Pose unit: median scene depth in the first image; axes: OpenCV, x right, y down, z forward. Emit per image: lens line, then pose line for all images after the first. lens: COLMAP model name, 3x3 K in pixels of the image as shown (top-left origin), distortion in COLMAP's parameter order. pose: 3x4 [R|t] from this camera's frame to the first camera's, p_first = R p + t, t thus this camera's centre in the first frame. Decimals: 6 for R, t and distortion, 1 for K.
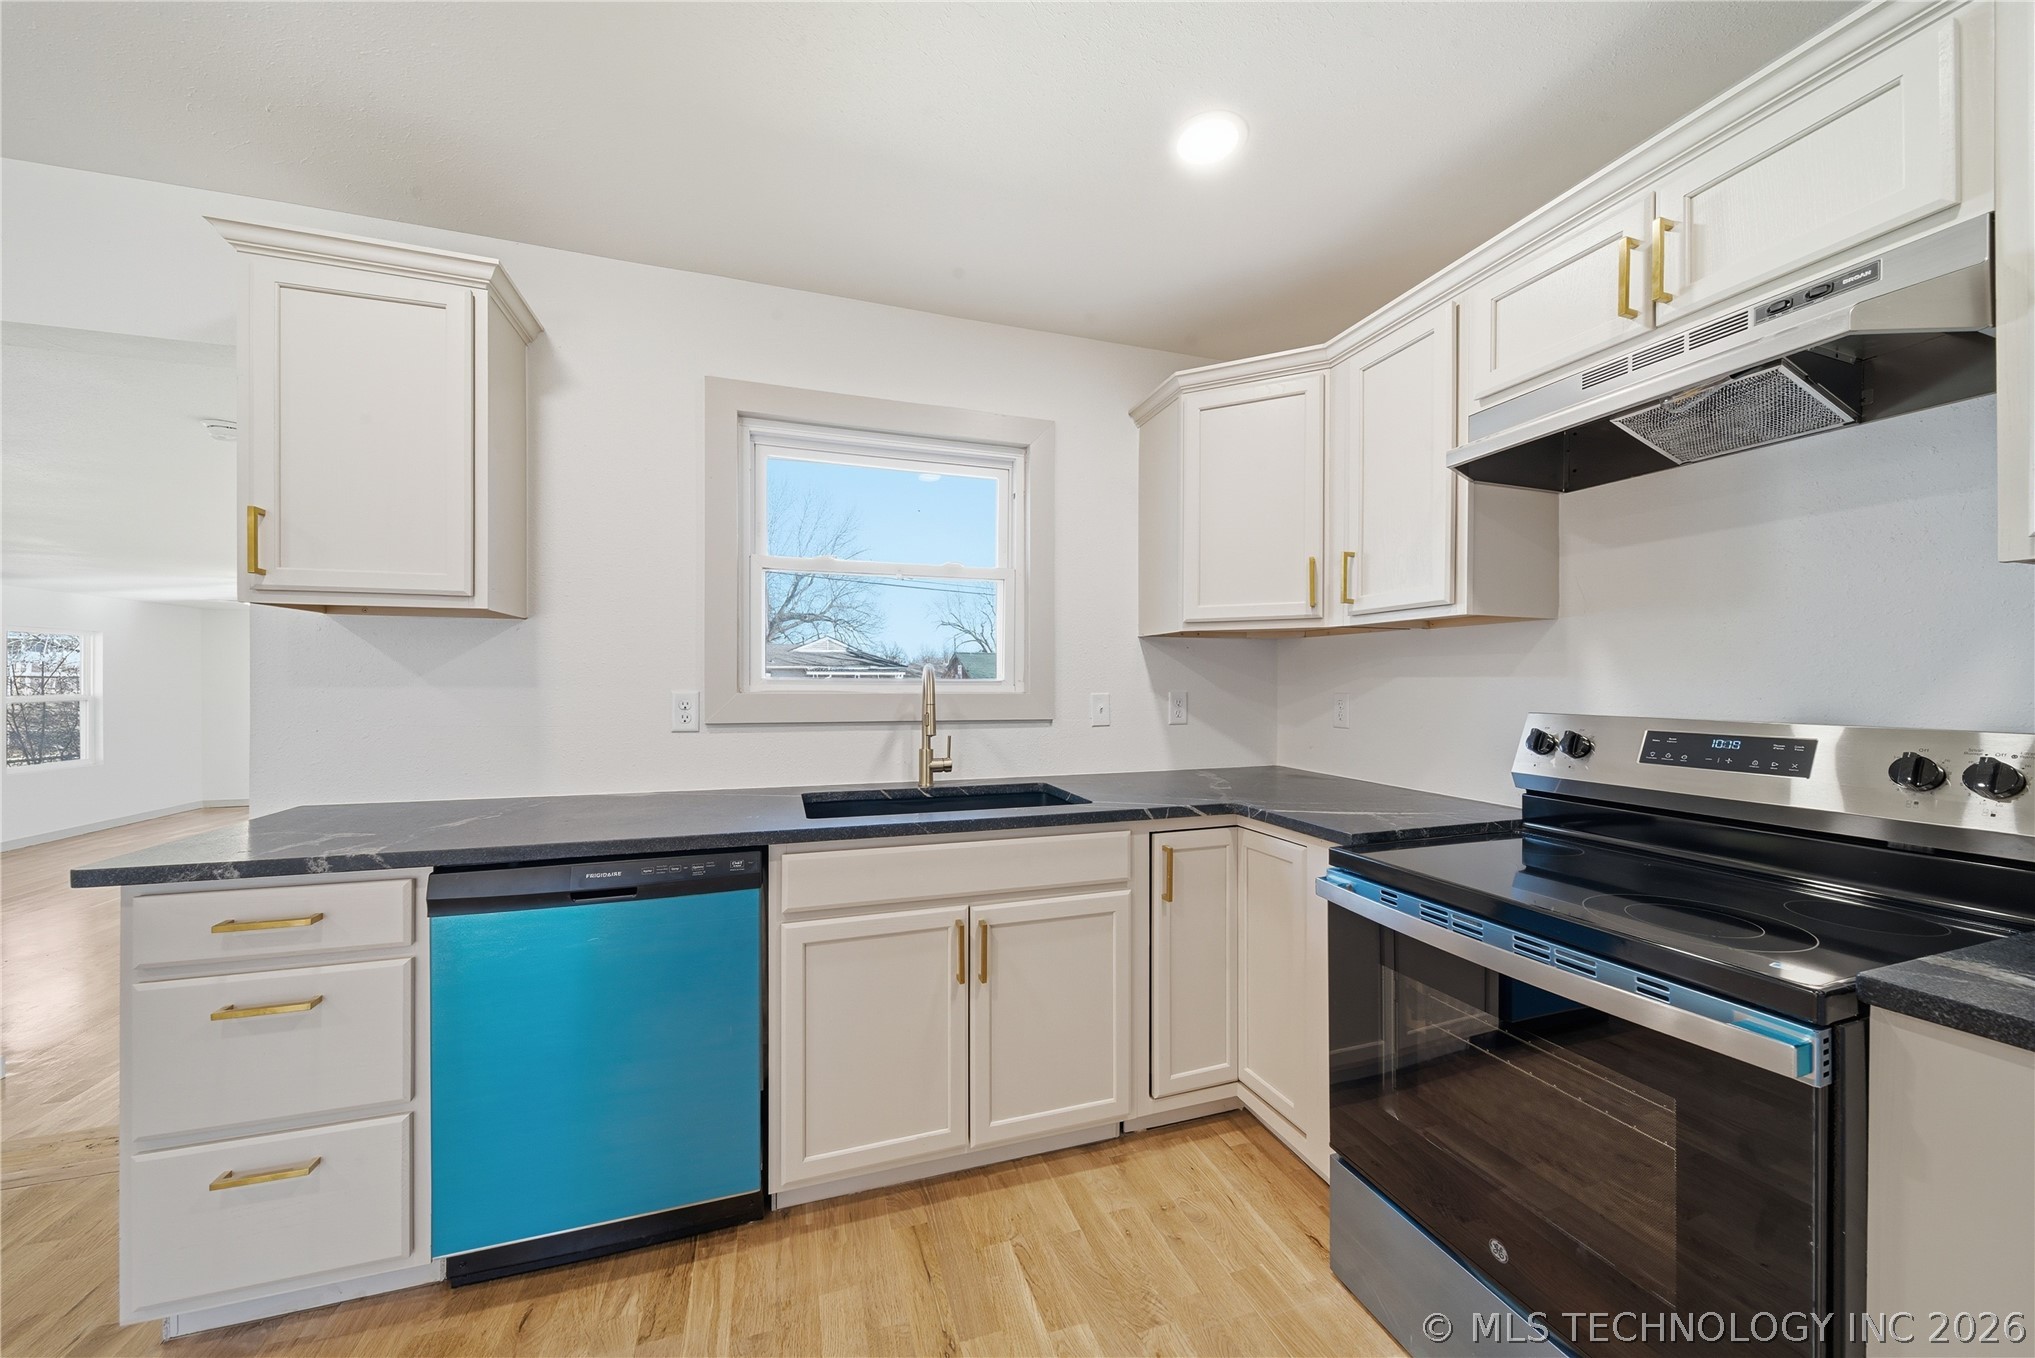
lens RADIAL K [[717.4, 0, 1019.5], [0, 717.4, 680.4], [0, 0, 1]] dist [-0.005609, 0.000001]
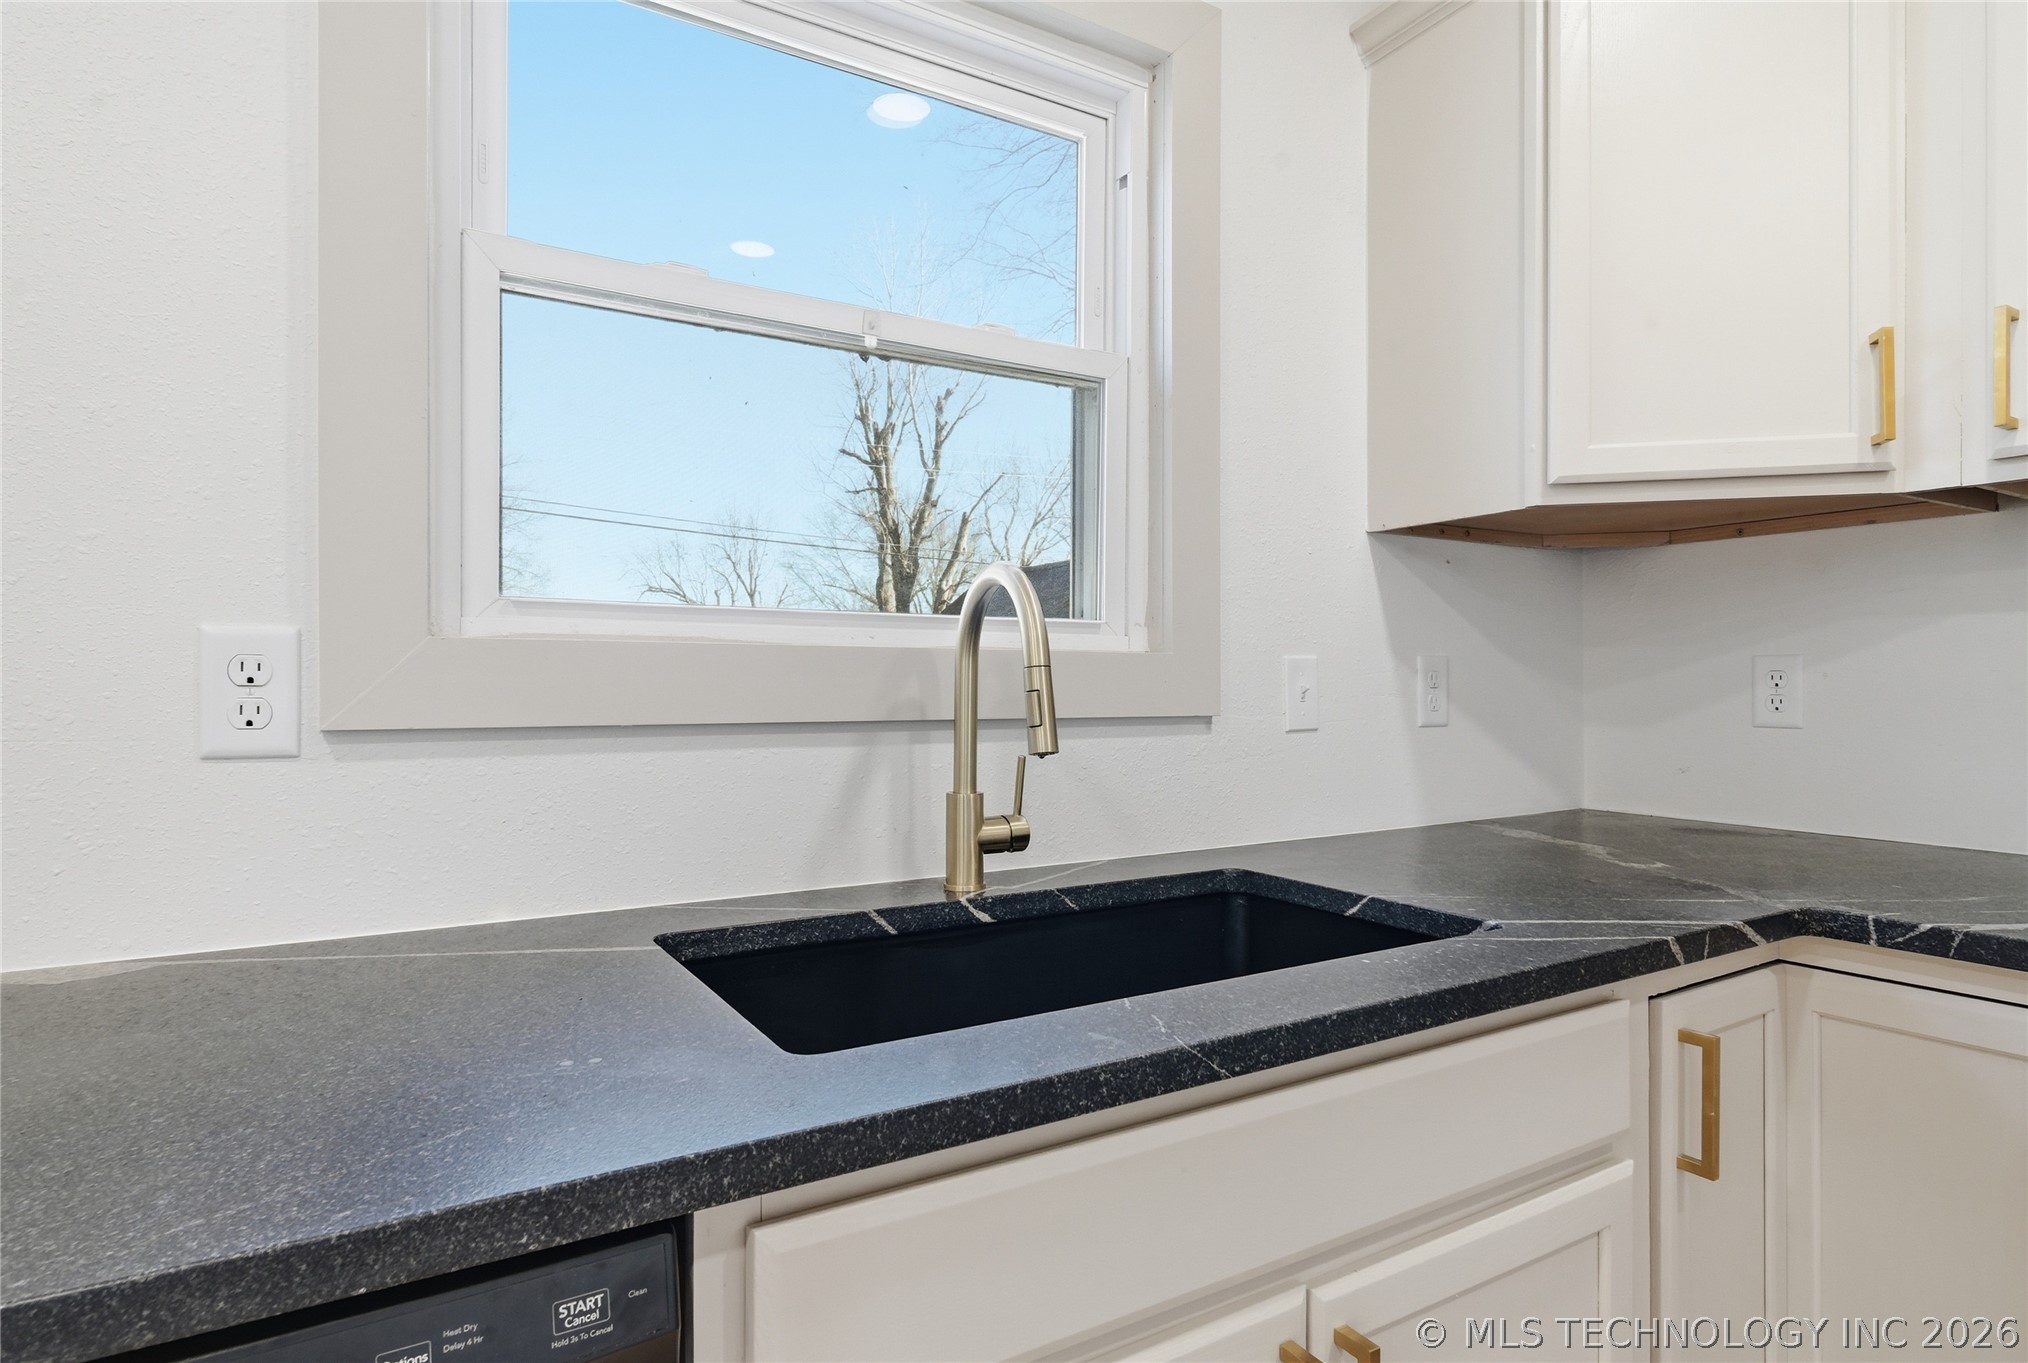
lens RADIAL K [[1103.0, 0, 1025.6], [0, 1103.0, 681.3], [0, 0, 1]] dist [-0.003019, -0.001531]
pose [[0.974925, -0.003217, 0.222510, -0.260446], [0.003163, 0.999995, 0.000599, 0.041935], [-0.222511, 0.000120, 0.974930, 0.487364]]
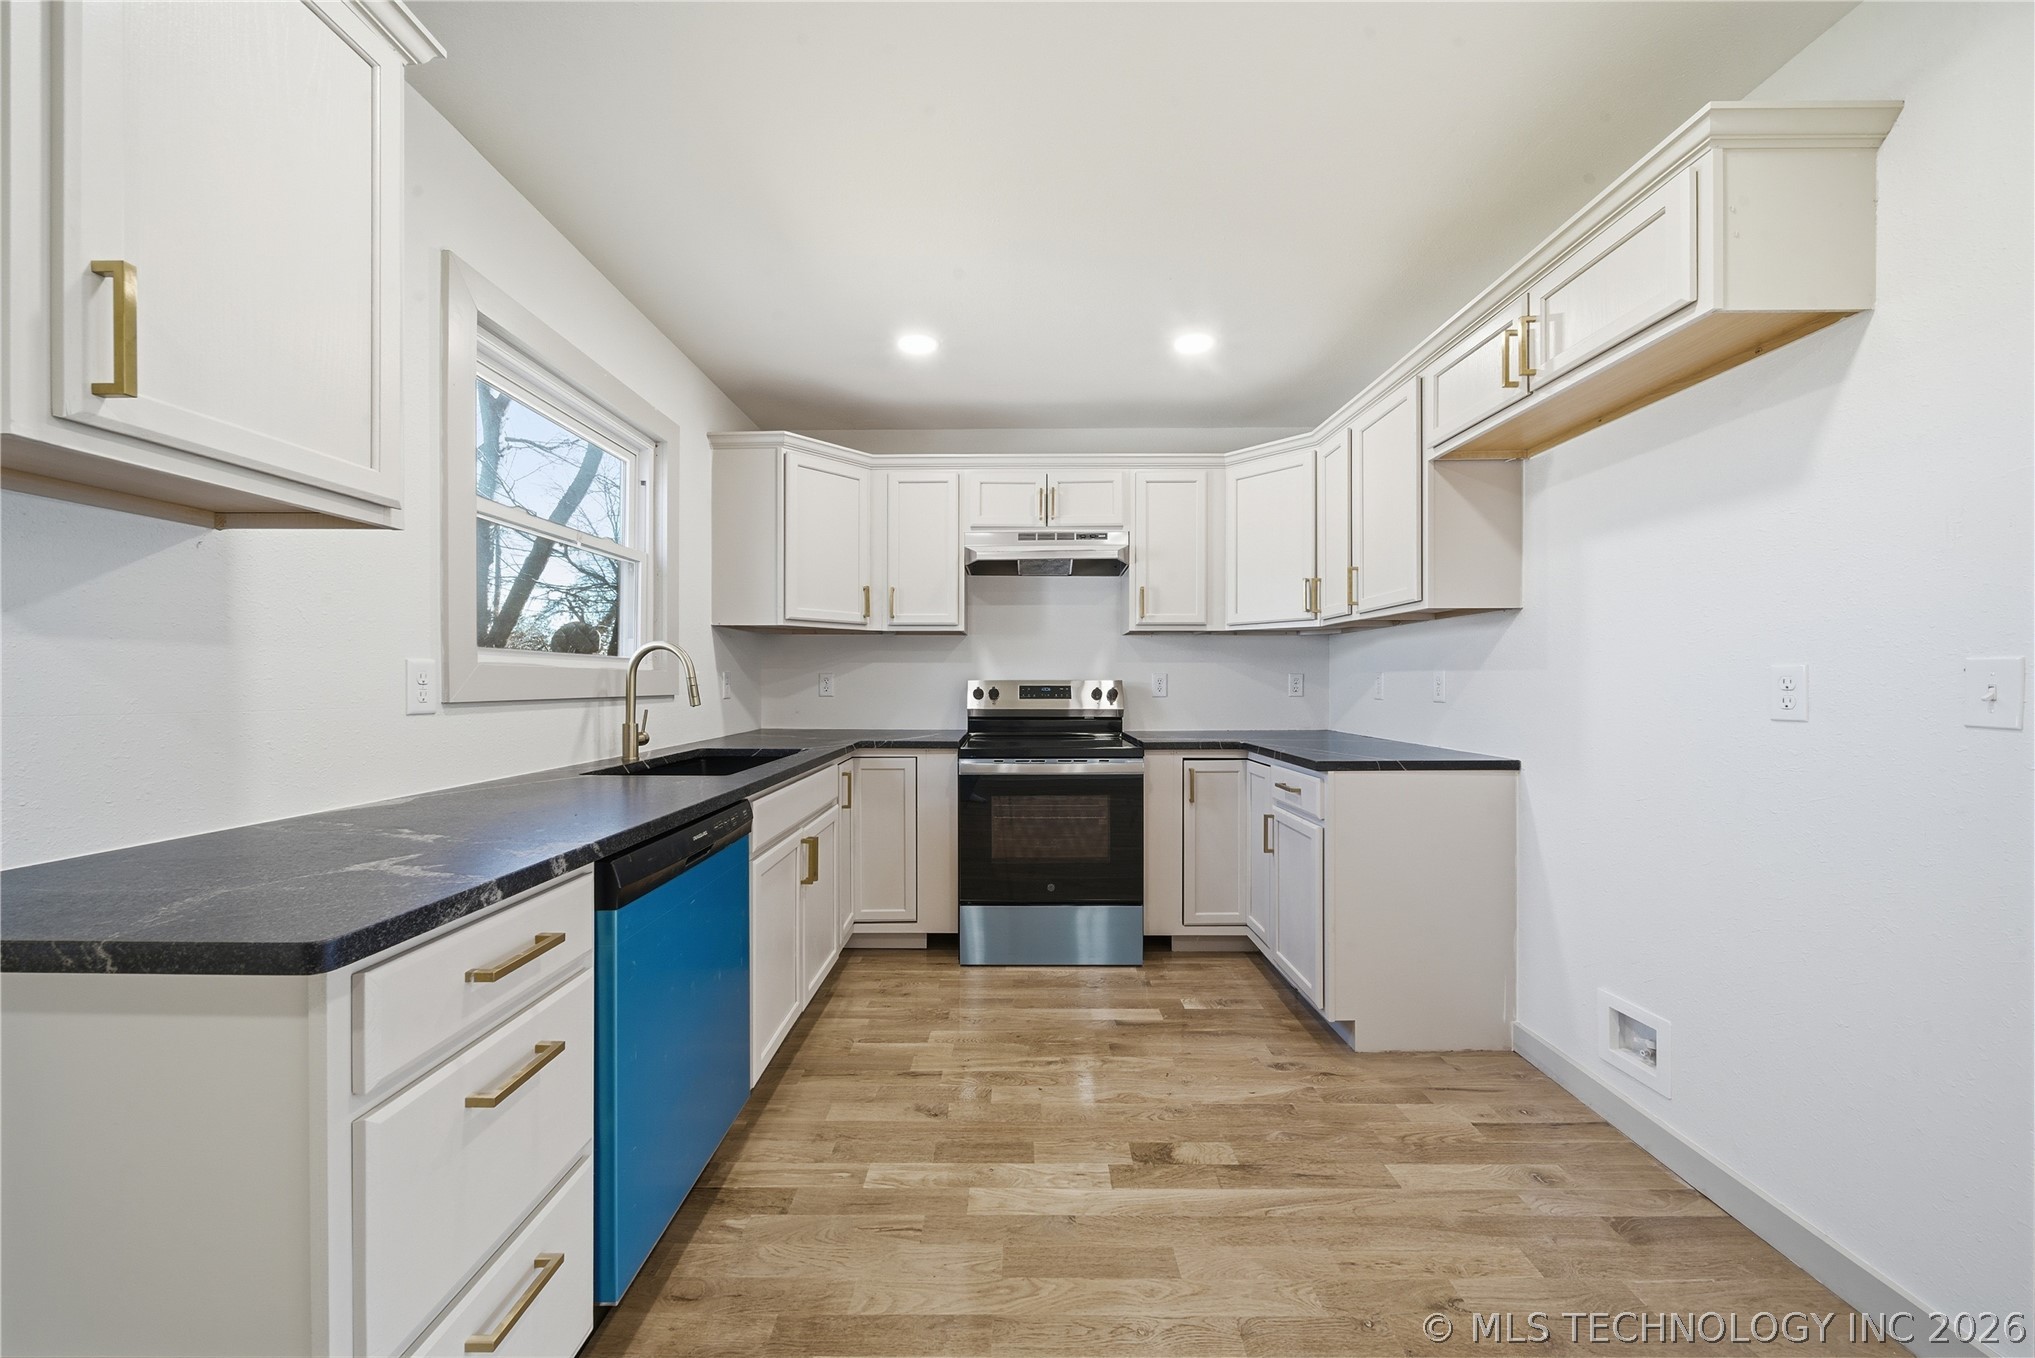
lens RADIAL K [[717.4, 0, 1019.5], [0, 717.4, 680.4], [0, 0, 1]] dist [-0.005609, 0.000001]
pose [[0.312027, -0.001176, 0.950073, -1.050476], [-0.002027, 0.999996, 0.001903, 0.036310], [-0.950071, -0.002520, 0.312023, 0.186333]]
